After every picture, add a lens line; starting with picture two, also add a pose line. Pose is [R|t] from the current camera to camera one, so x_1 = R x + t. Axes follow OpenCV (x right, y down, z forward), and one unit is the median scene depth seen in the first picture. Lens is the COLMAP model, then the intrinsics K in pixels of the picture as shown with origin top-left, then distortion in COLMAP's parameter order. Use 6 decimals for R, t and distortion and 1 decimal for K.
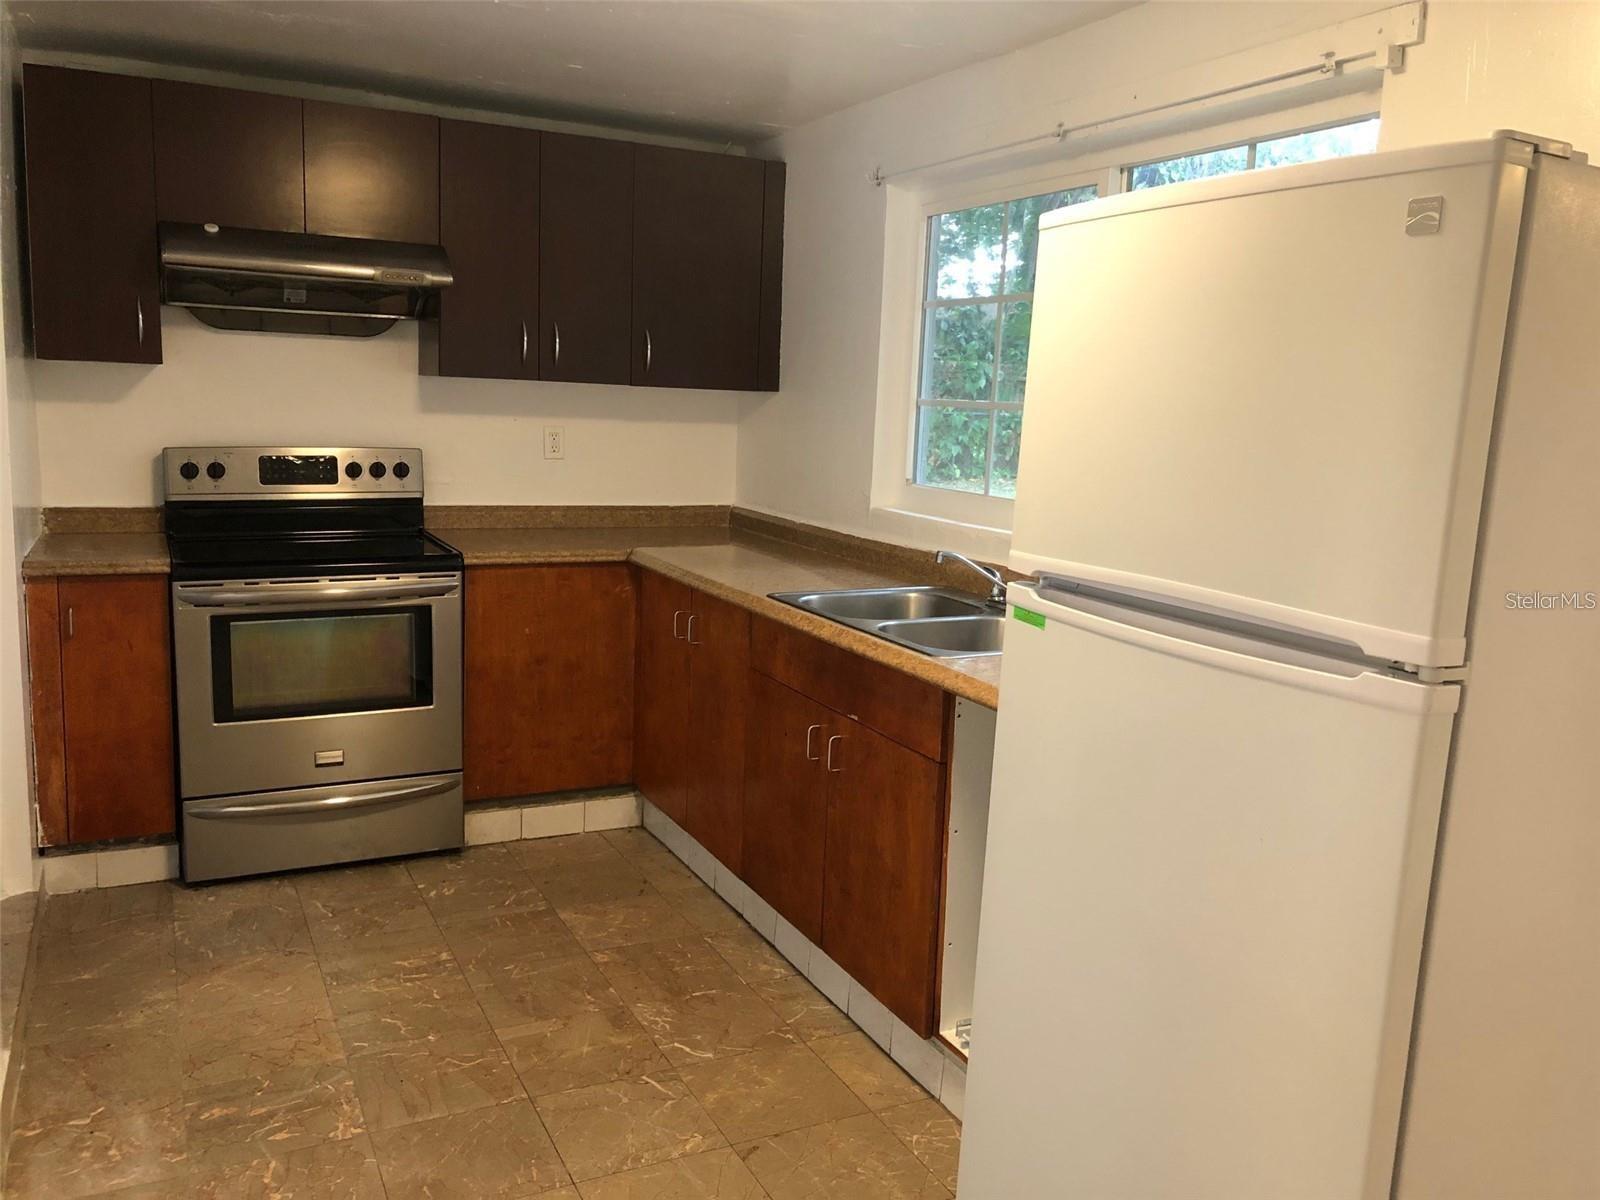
lens RADIAL K [[1300.9, 0, 800.0], [0, 1300.9, 600.0], [0, 0, 1]] dist [-0.009954, -0.005142]
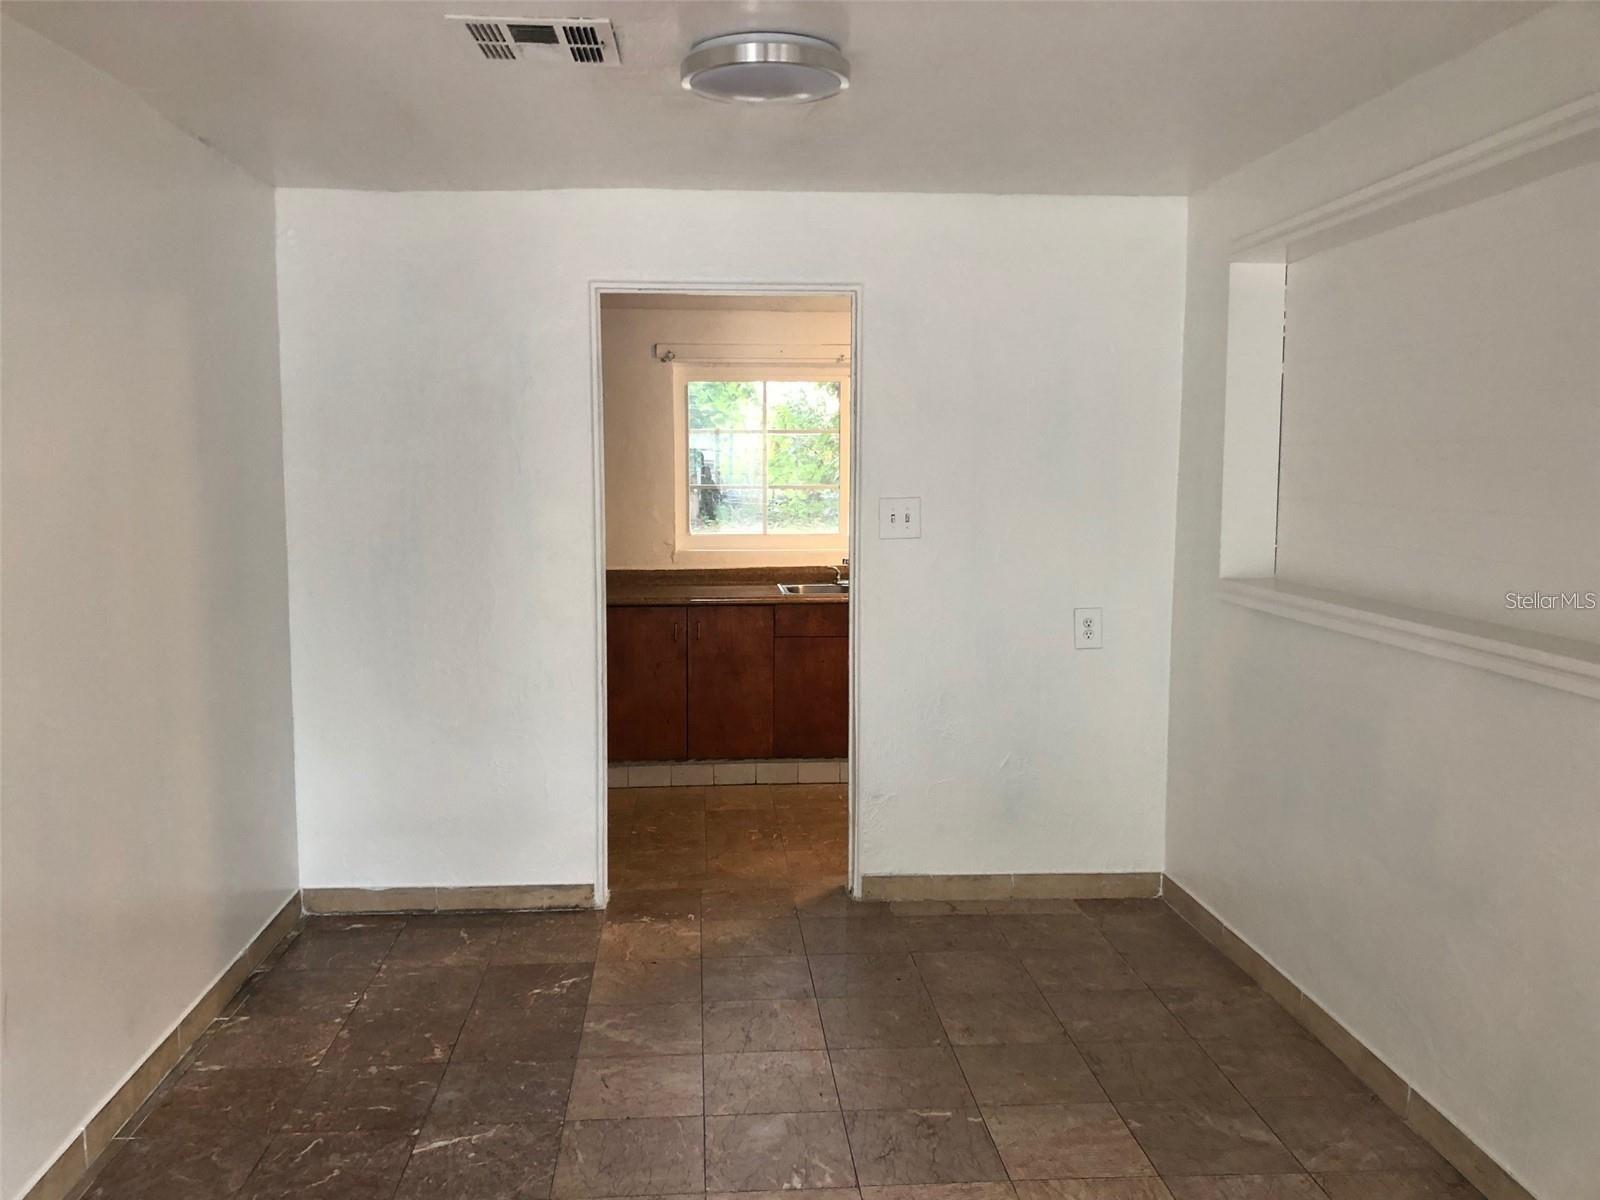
lens RADIAL K [[1300.9, 0, 800.0], [0, 1300.9, 600.0], [0, 0, 1]] dist [-0.009954, -0.005142]
pose [[0.379359, -0.142555, 0.914202, -1.614293], [0.163180, 0.982880, 0.085551, -0.143354], [-0.910746, 0.116725, 0.396127, 0.220510]]
